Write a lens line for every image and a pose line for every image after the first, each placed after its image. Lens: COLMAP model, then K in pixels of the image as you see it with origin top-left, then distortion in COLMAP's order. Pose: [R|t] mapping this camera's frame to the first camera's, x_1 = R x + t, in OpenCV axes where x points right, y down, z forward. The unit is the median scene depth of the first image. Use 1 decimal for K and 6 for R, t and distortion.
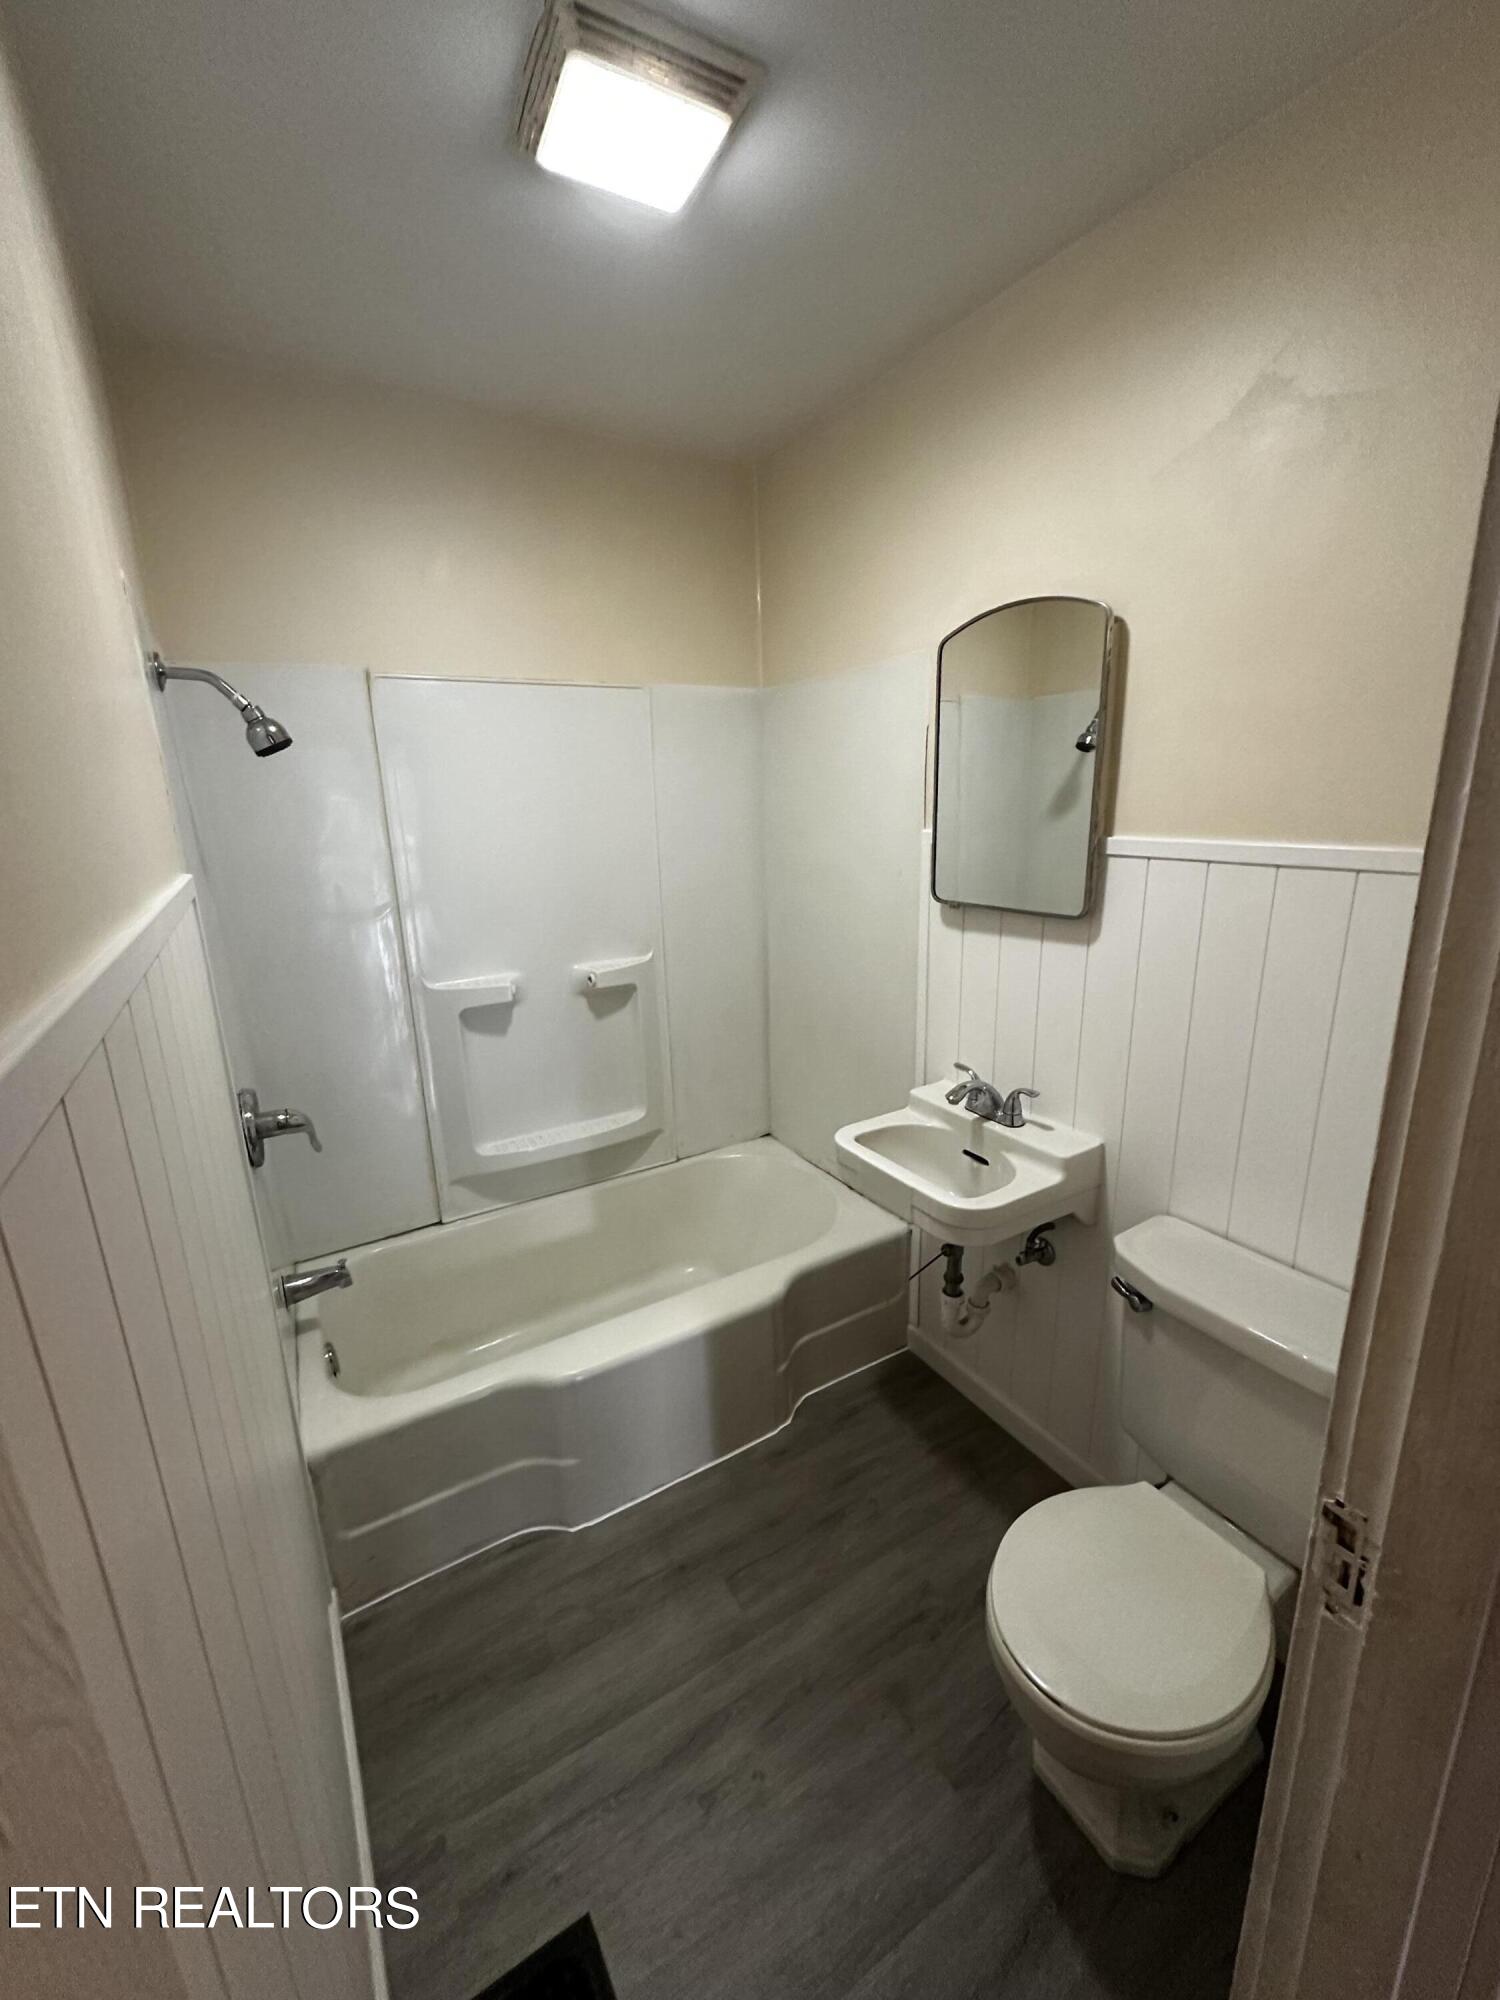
lens RADIAL K [[796.8, 0, 750.0], [0, 796.8, 1000.0], [0, 0, 1]] dist [-0.002052, -0.000094]
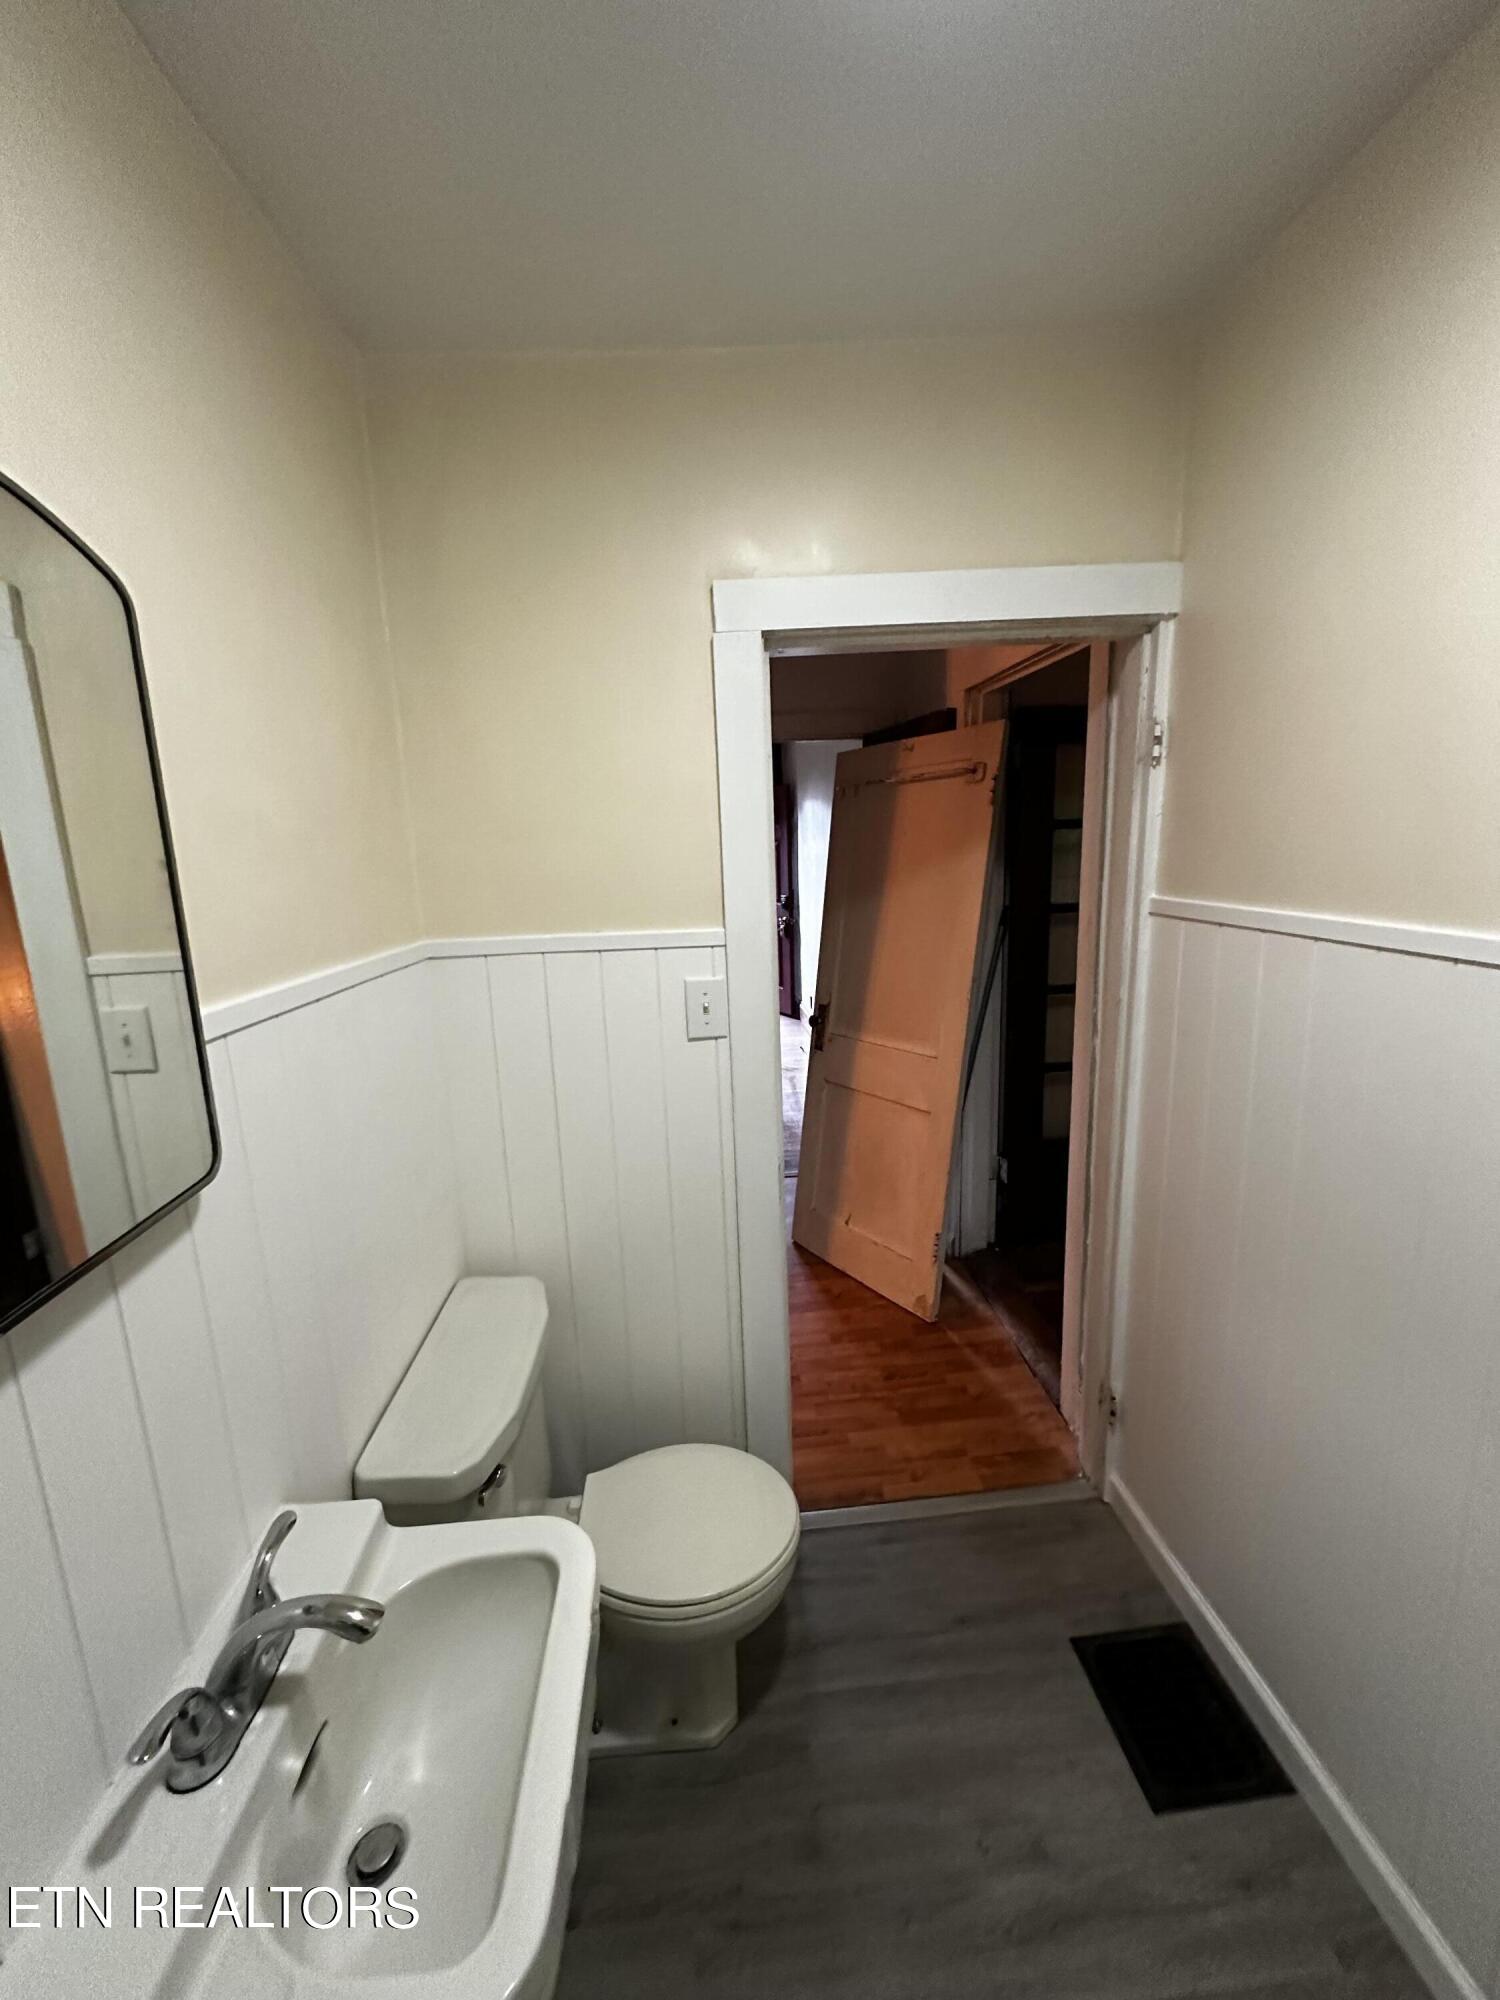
lens RADIAL K [[796.8, 0, 750.0], [0, 796.8, 1000.0], [0, 0, 1]] dist [-0.002052, -0.000094]
pose [[-0.888357, -0.031159, 0.458095, -0.111943], [0.166581, 0.907847, 0.384791, -0.301432], [-0.427871, 0.418141, -0.801302, 1.094854]]
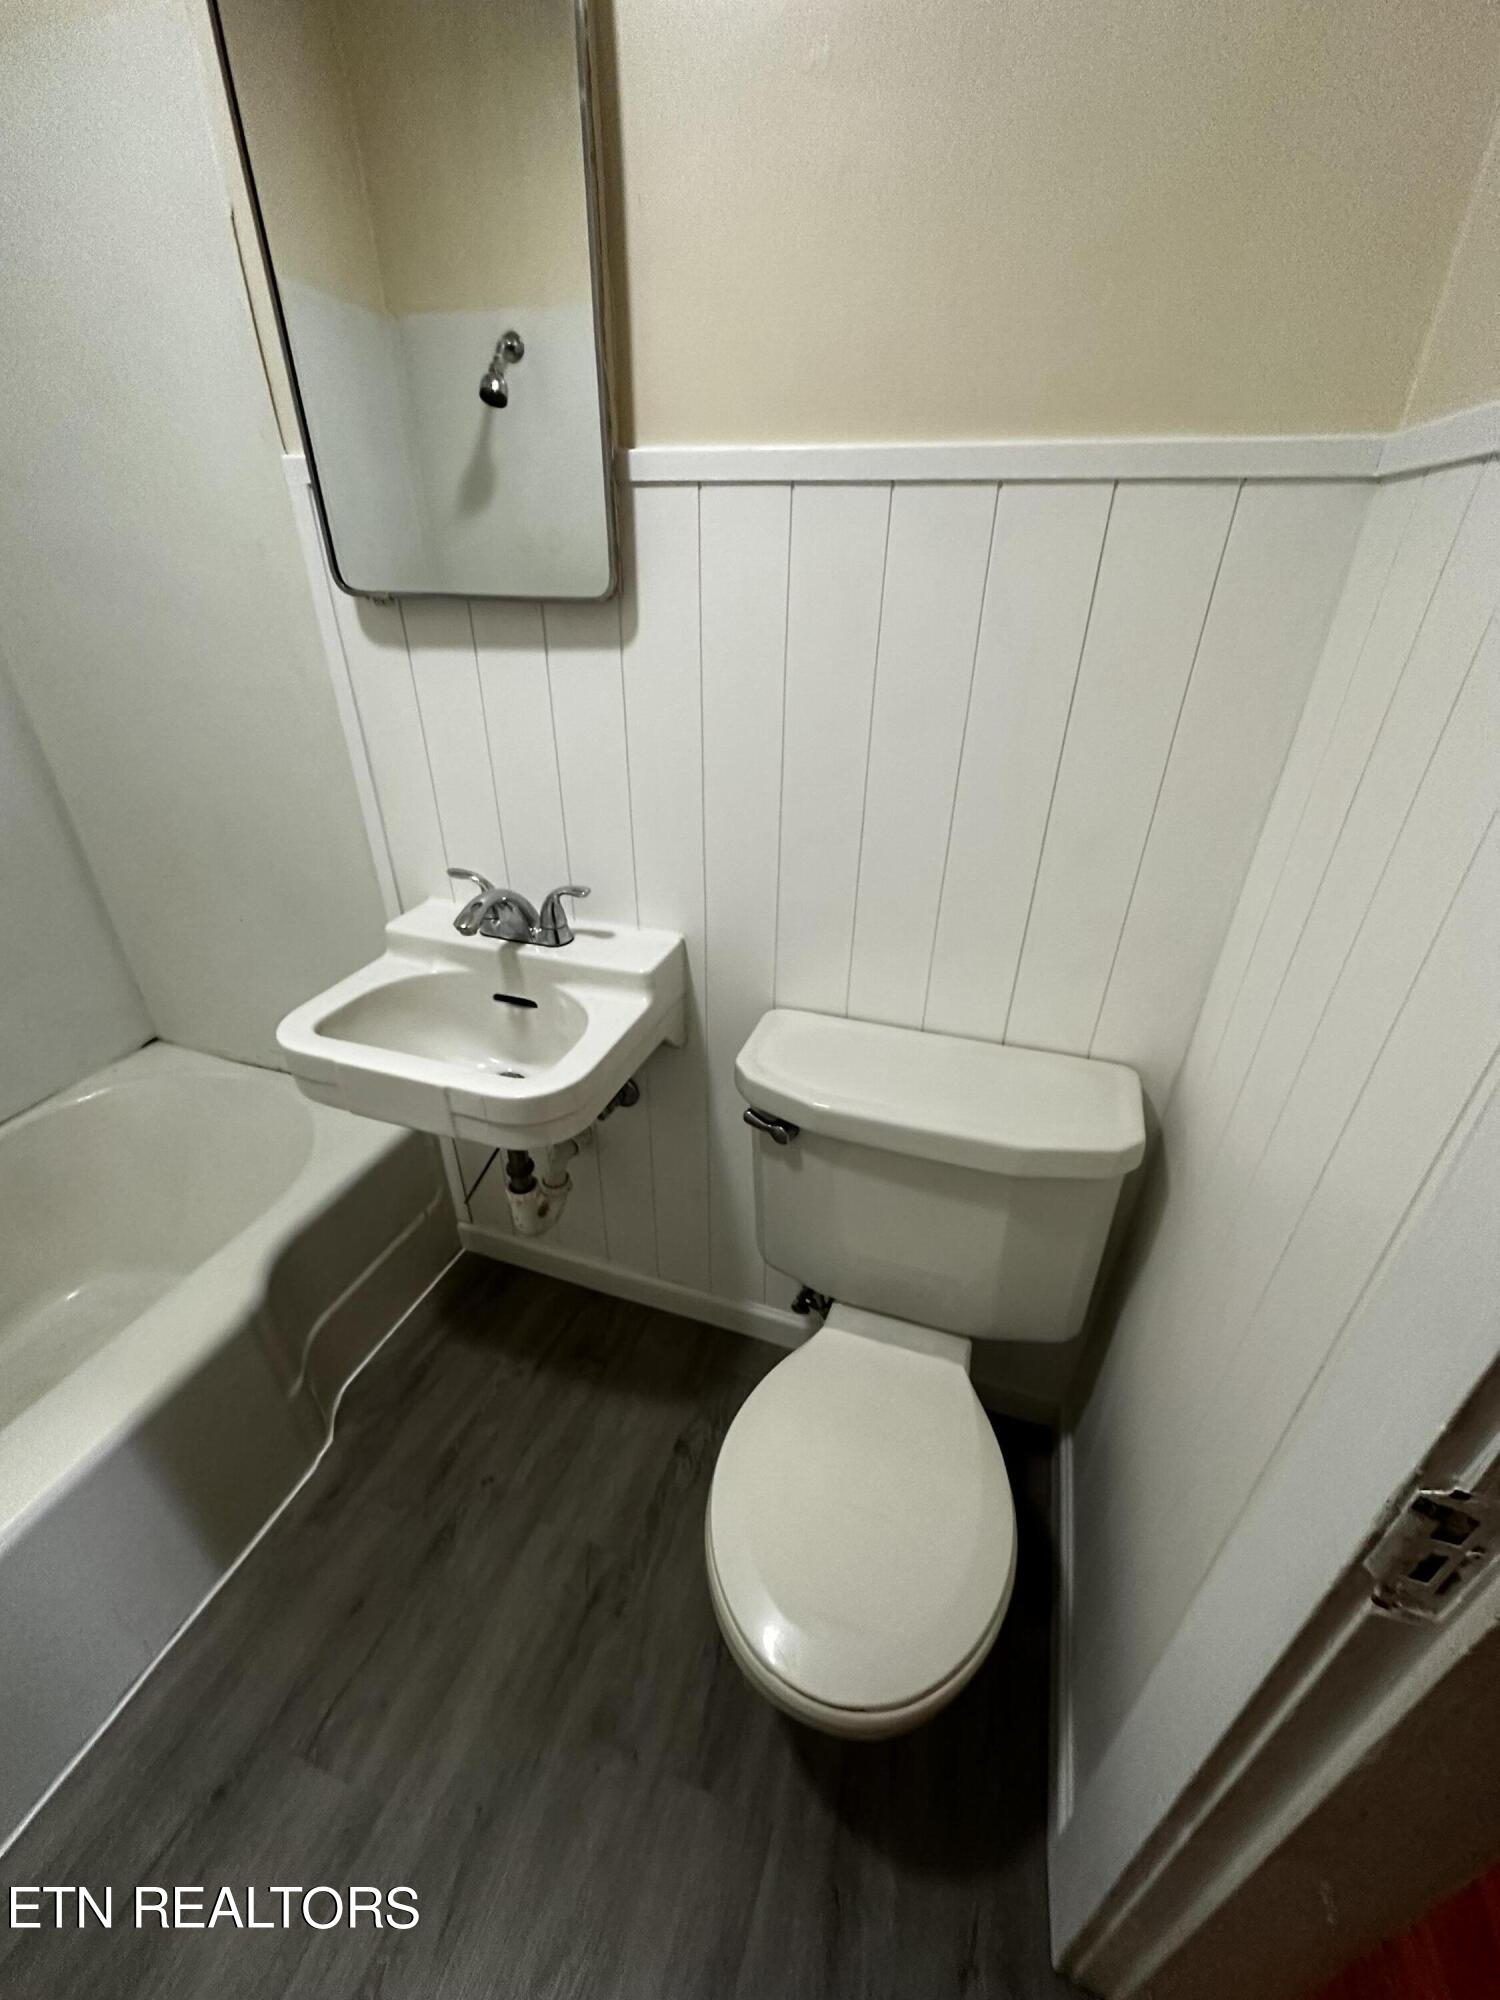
lens RADIAL K [[796.8, 0, 750.0], [0, 796.8, 1000.0], [0, 0, 1]] dist [-0.002052, -0.000094]
pose [[0.763474, -0.287196, 0.578469, 0.043683], [0.129777, 0.945638, 0.298205, 0.019800], [-0.632666, -0.152599, 0.759241, 0.363462]]
